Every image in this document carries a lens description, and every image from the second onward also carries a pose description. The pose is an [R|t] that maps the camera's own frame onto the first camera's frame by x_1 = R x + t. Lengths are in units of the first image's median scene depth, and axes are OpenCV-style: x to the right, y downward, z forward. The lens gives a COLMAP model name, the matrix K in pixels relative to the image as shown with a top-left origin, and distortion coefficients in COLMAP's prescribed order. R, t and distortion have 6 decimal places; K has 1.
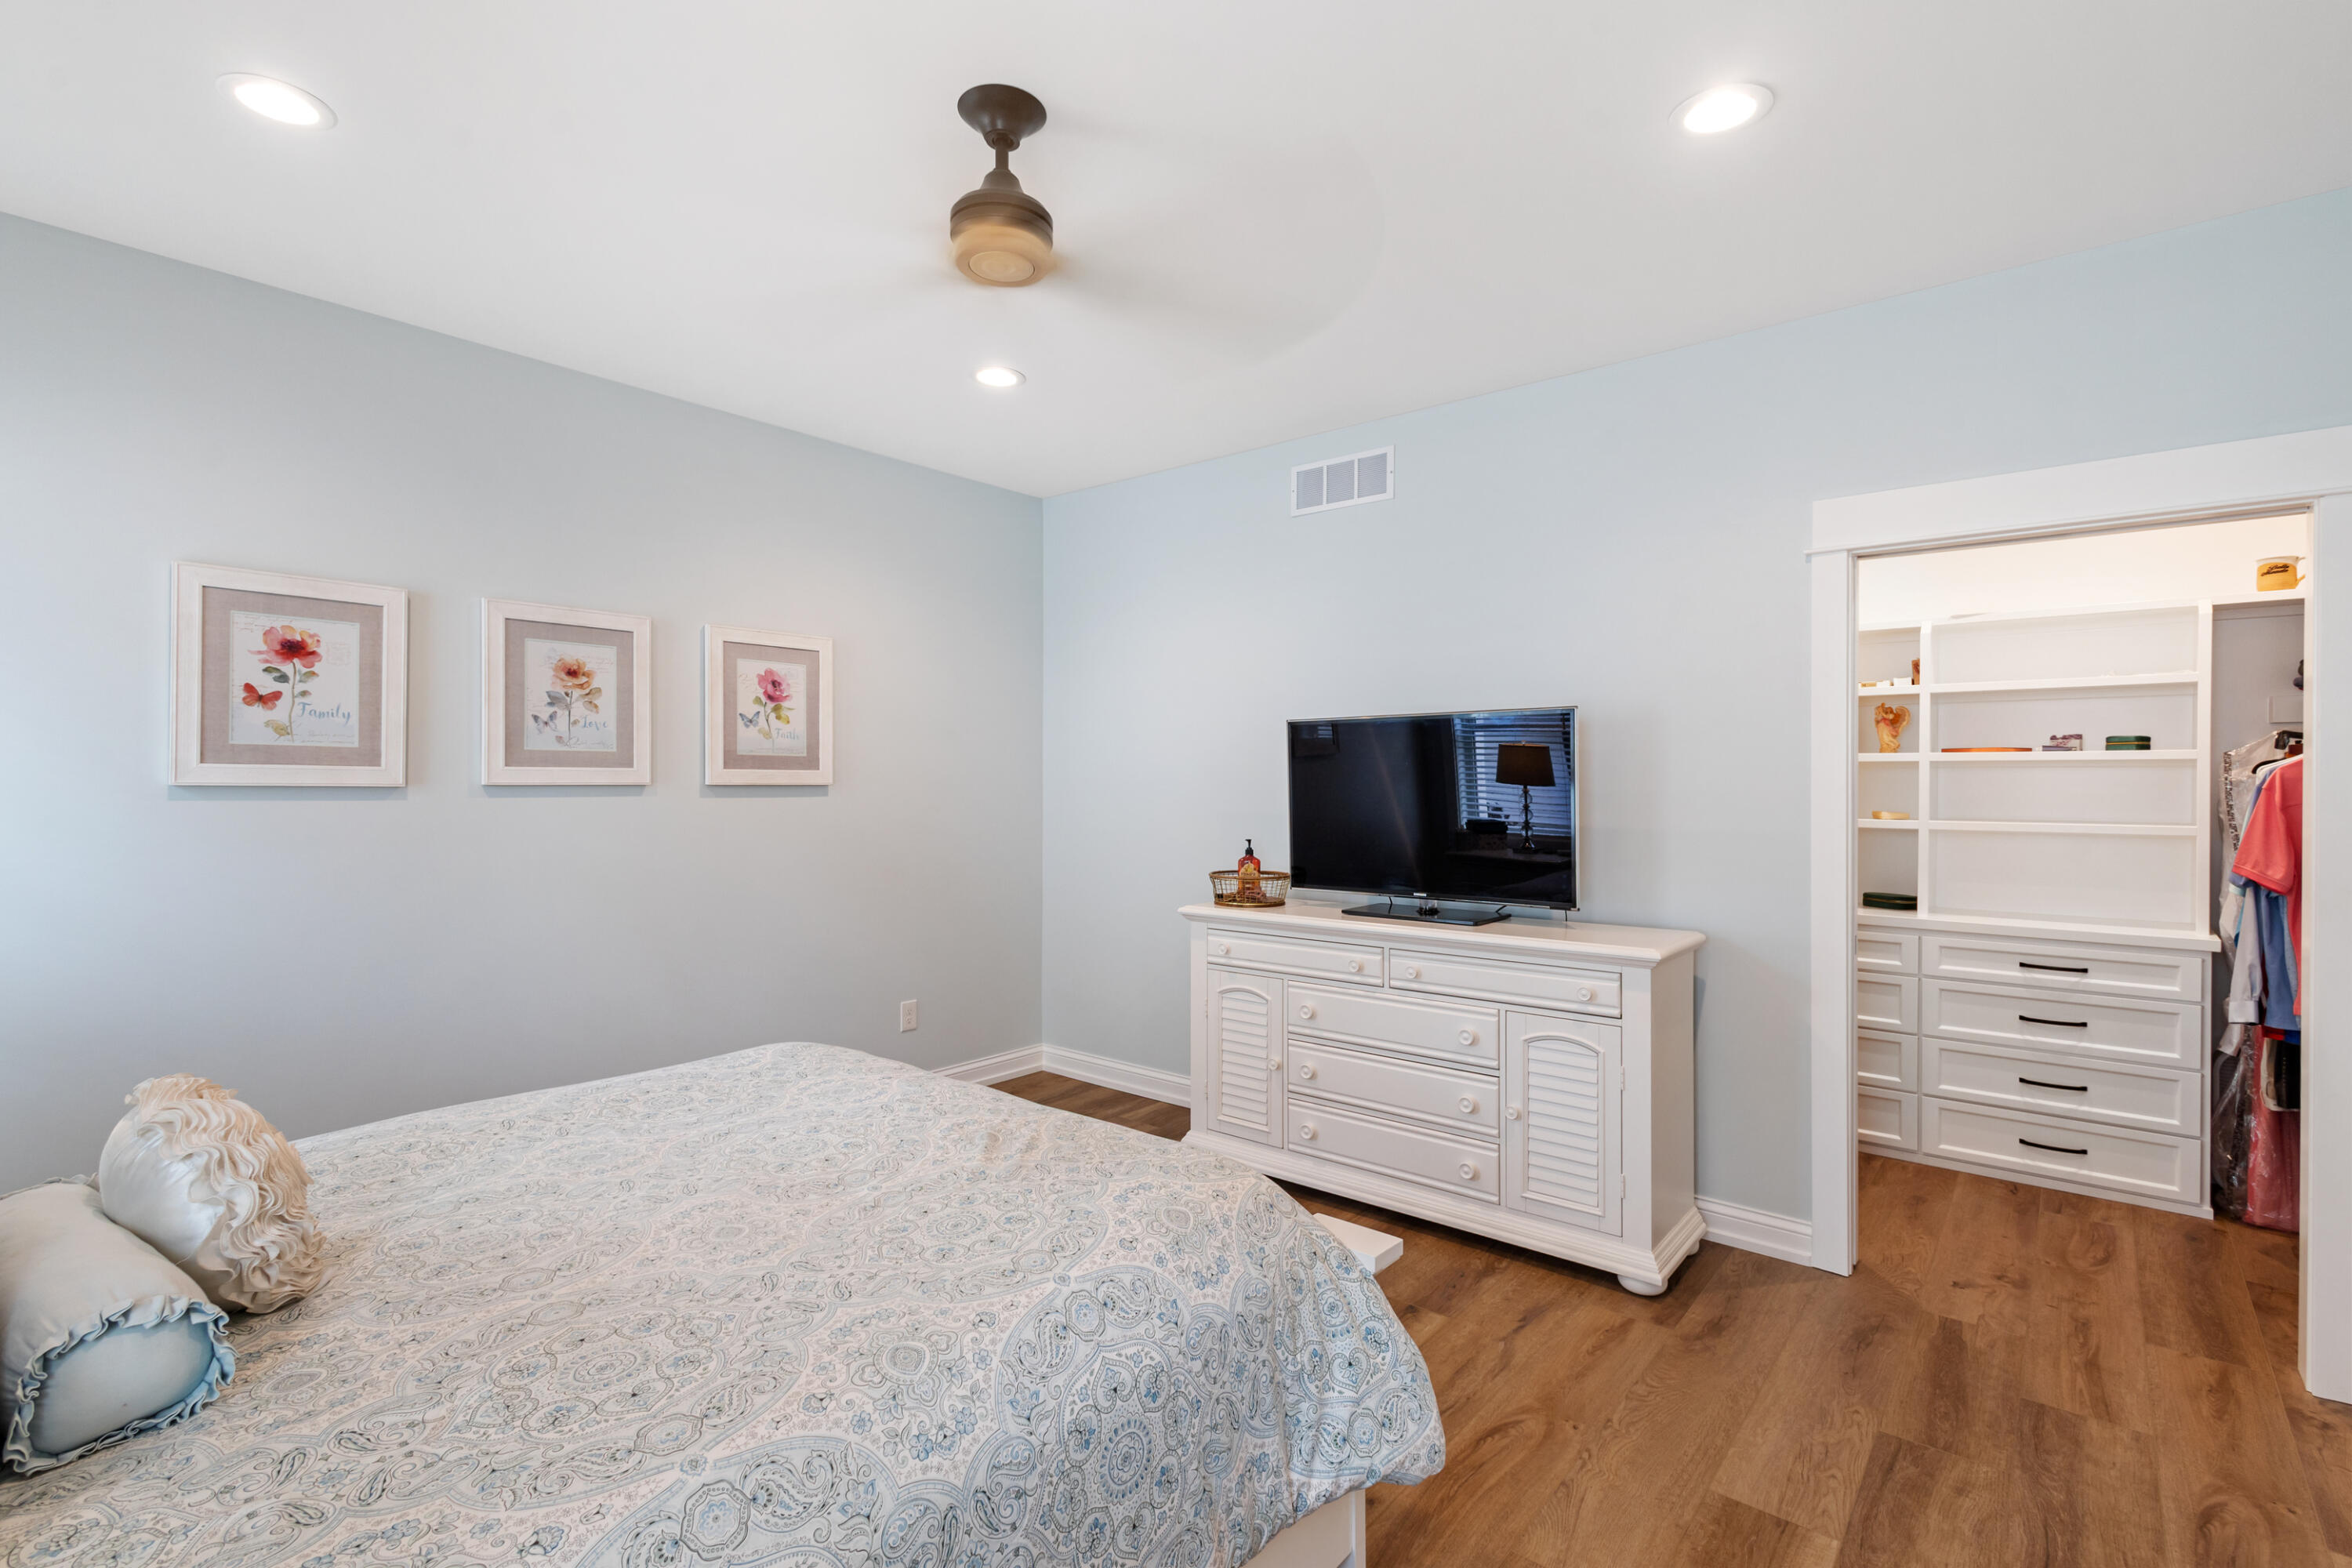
lens RADIAL K [[1103.3, 0, 1171.9], [0, 1103.3, 773.7], [0, 0, 1]] dist [0.007083, -0.000036]
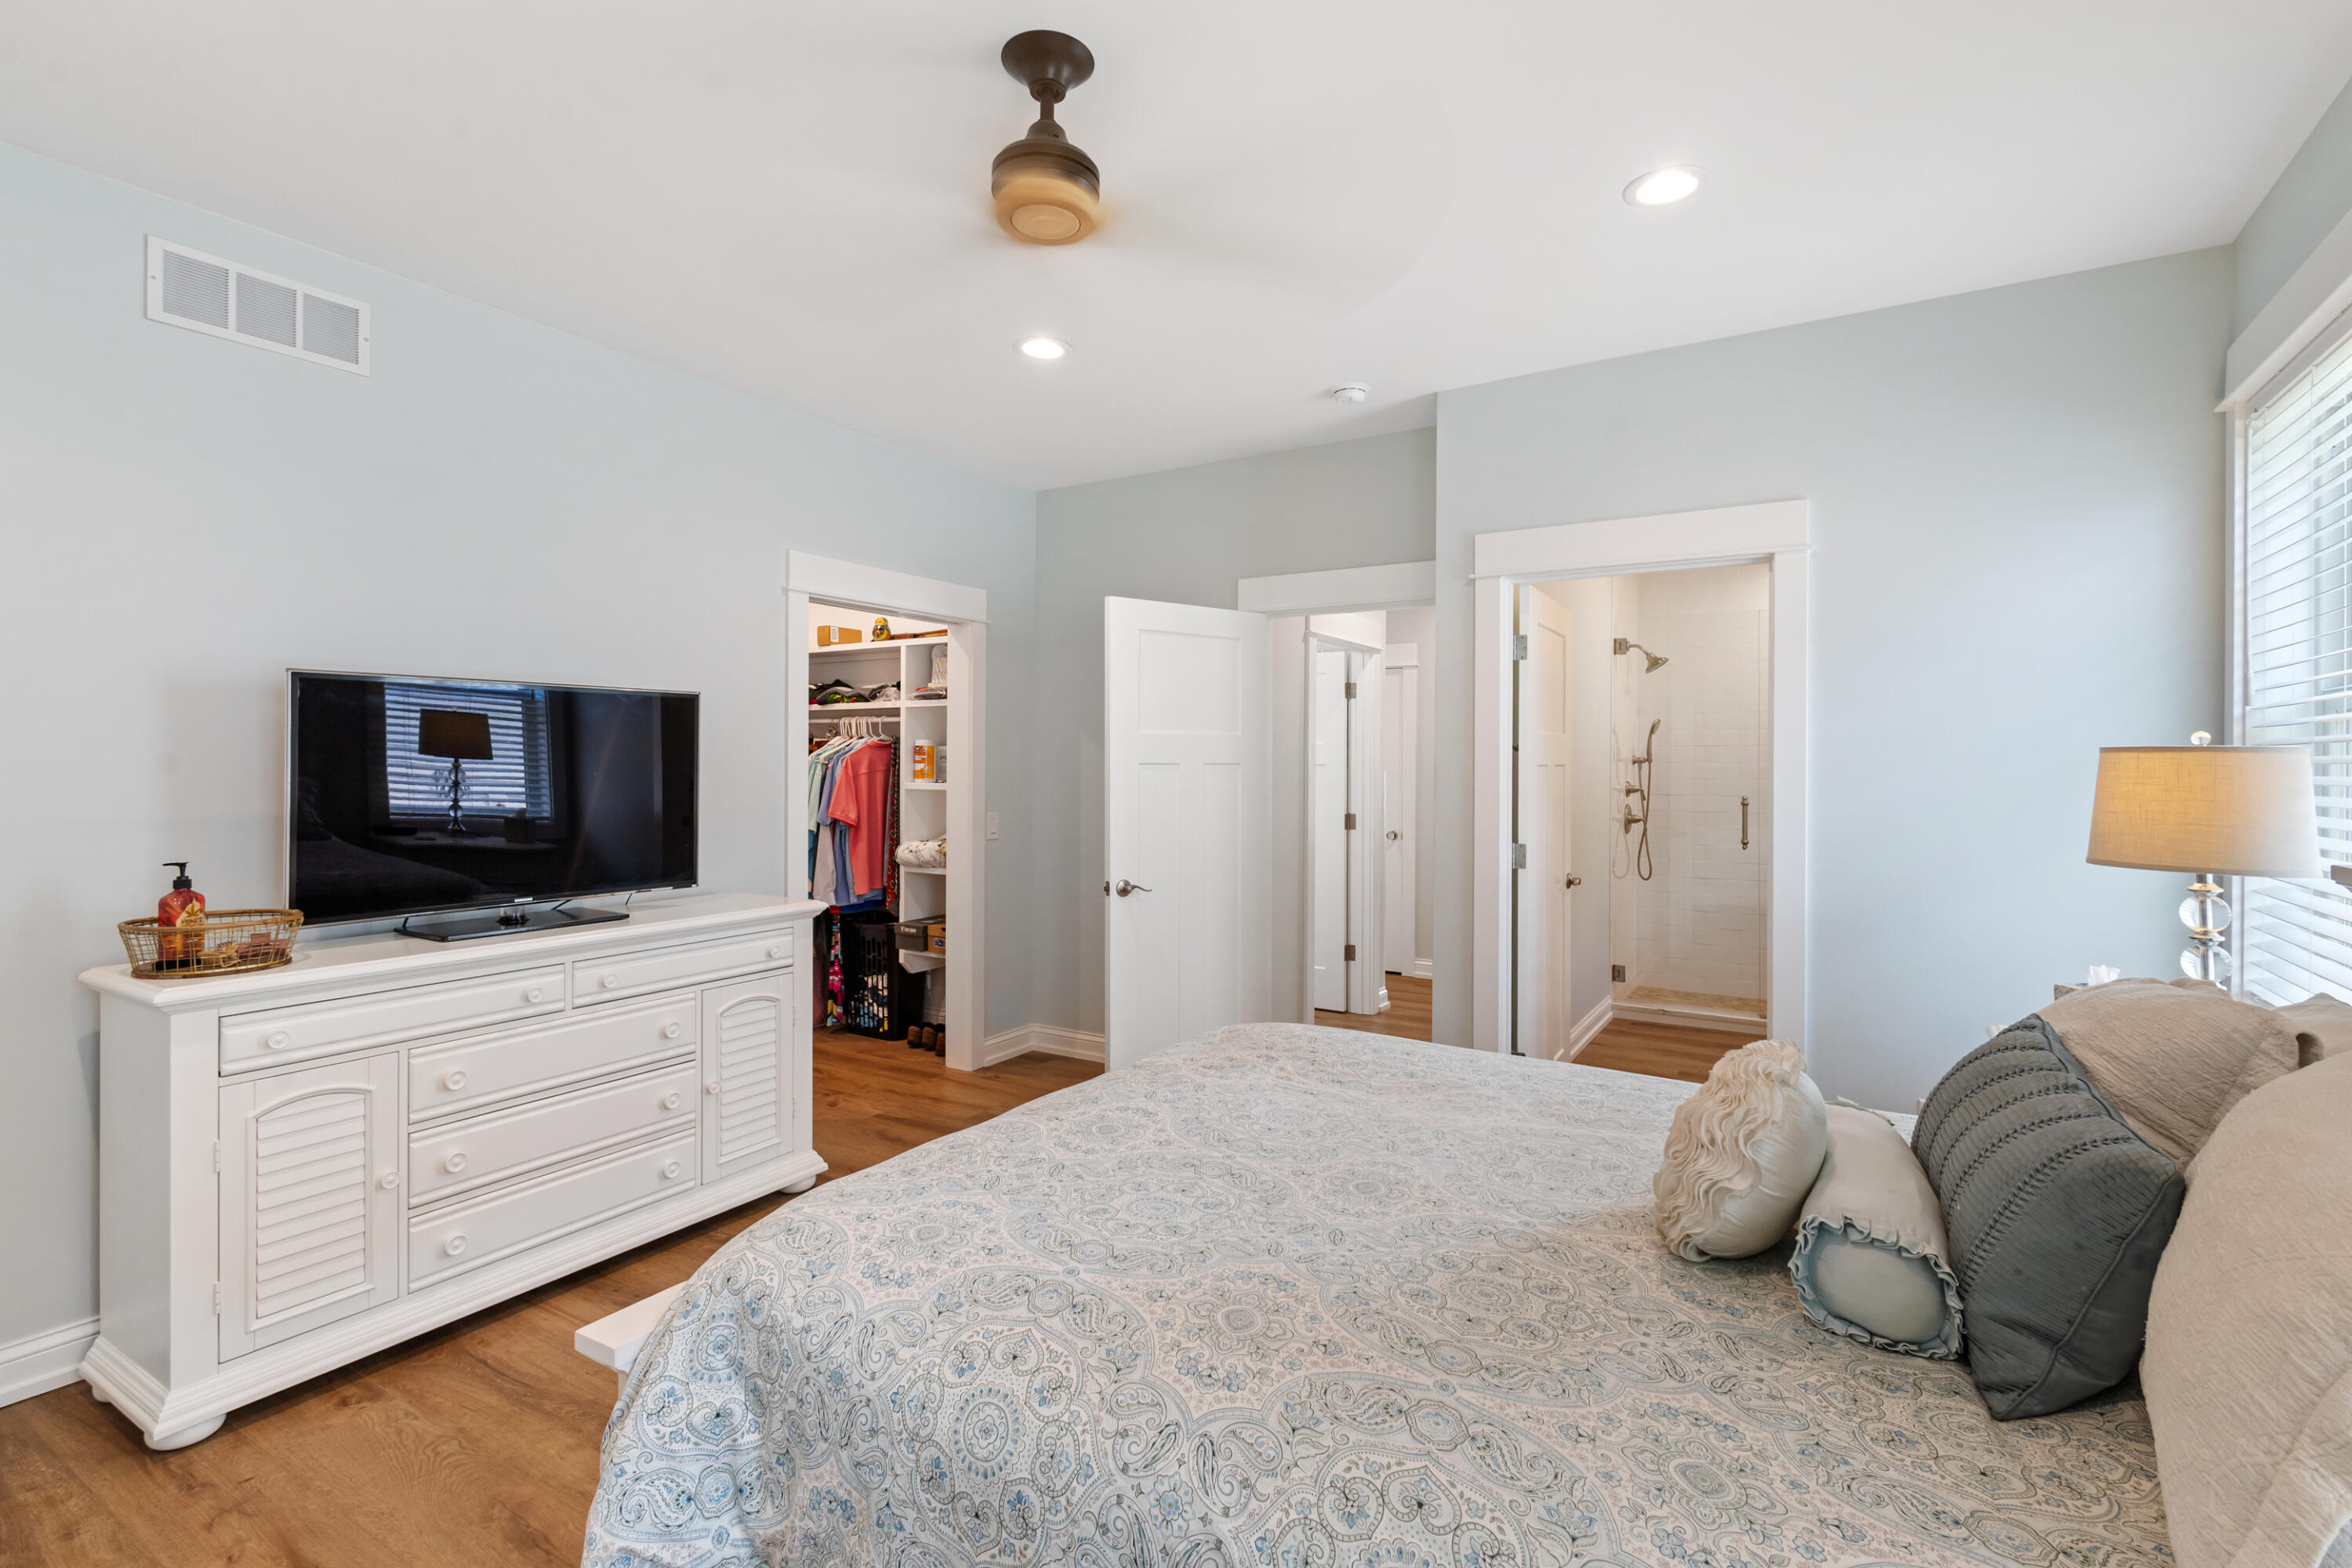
lens RADIAL K [[1096.4, 0, 1176.0], [0, 1096.4, 784.0], [0, 0, 1]] dist [0.000091, -0.000354]
pose [[-0.148999, -0.017084, 0.988690, -0.716820], [-0.003489, 0.999854, 0.016752, 0.007397], [-0.988831, -0.000953, -0.149037, 0.690722]]
